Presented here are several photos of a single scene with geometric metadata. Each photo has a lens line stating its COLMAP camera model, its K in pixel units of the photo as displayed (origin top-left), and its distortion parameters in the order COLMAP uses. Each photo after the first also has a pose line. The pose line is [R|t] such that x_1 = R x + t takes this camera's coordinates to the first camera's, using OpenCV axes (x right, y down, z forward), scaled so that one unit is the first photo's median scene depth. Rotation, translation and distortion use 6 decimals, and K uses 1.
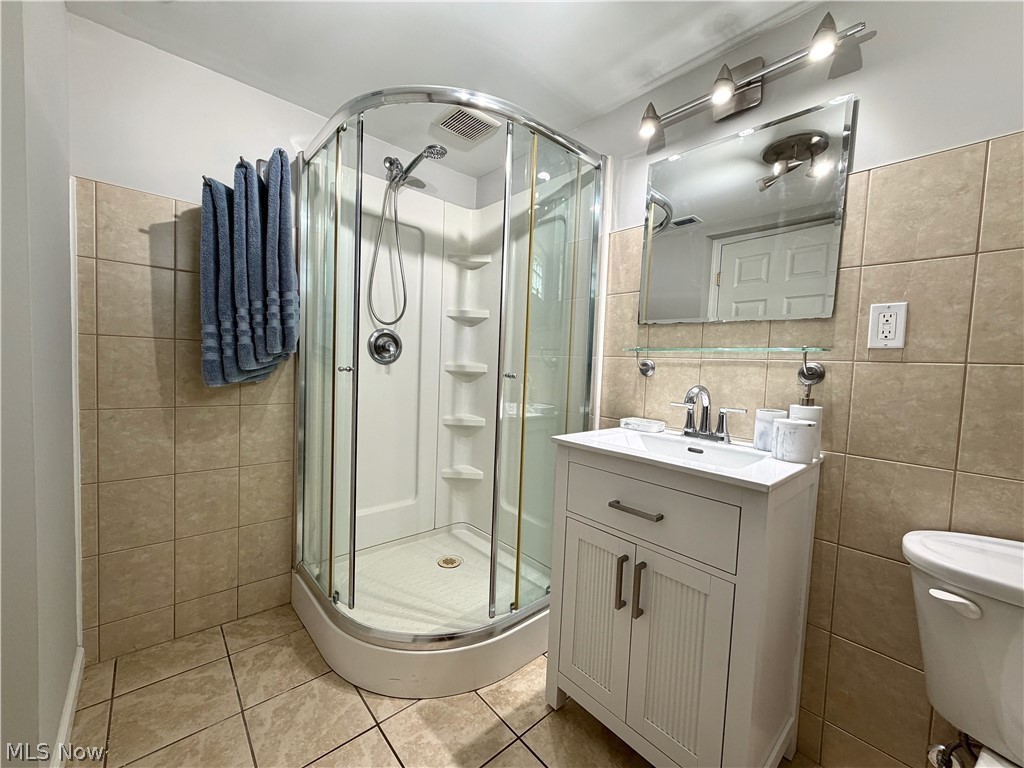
lens RADIAL K [[406.6, 0, 512.0], [0, 406.6, 384.0], [0, 0, 1]] dist [0.000547, 0.000250]
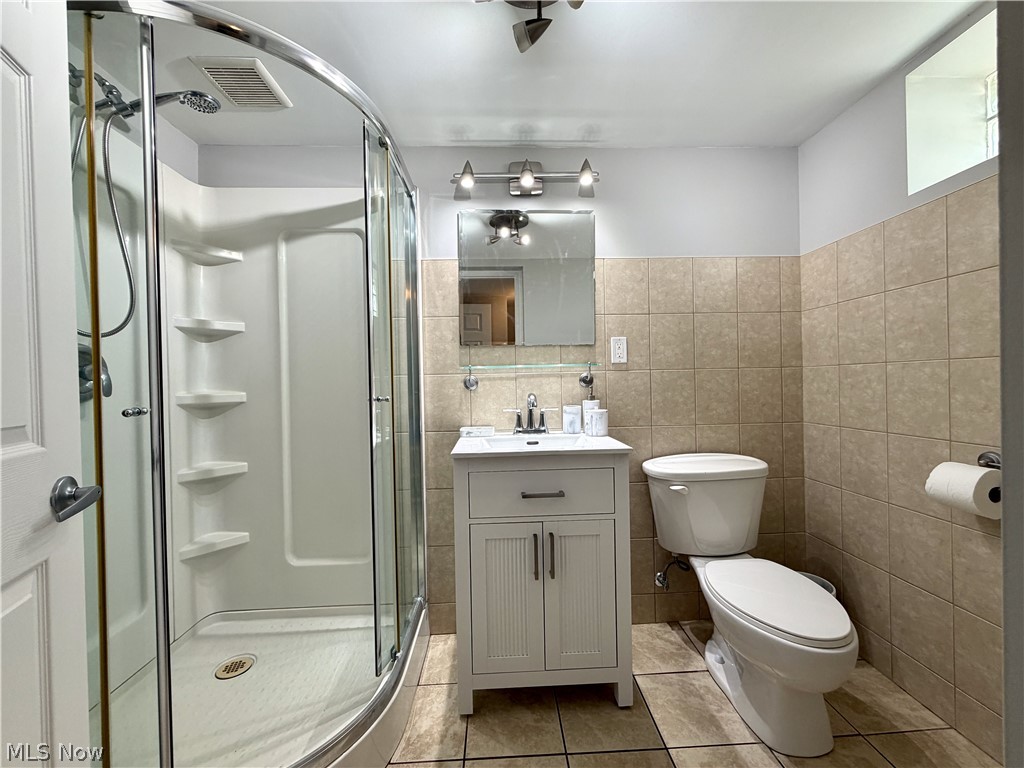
lens RADIAL K [[406.6, 0, 512.0], [0, 406.6, 384.0], [0, 0, 1]] dist [0.000547, 0.000250]
pose [[0.633210, -0.058284, 0.771782, -0.554378], [0.087775, 0.996135, 0.003212, -0.033686], [-0.768987, 0.065710, 0.635879, 0.193472]]
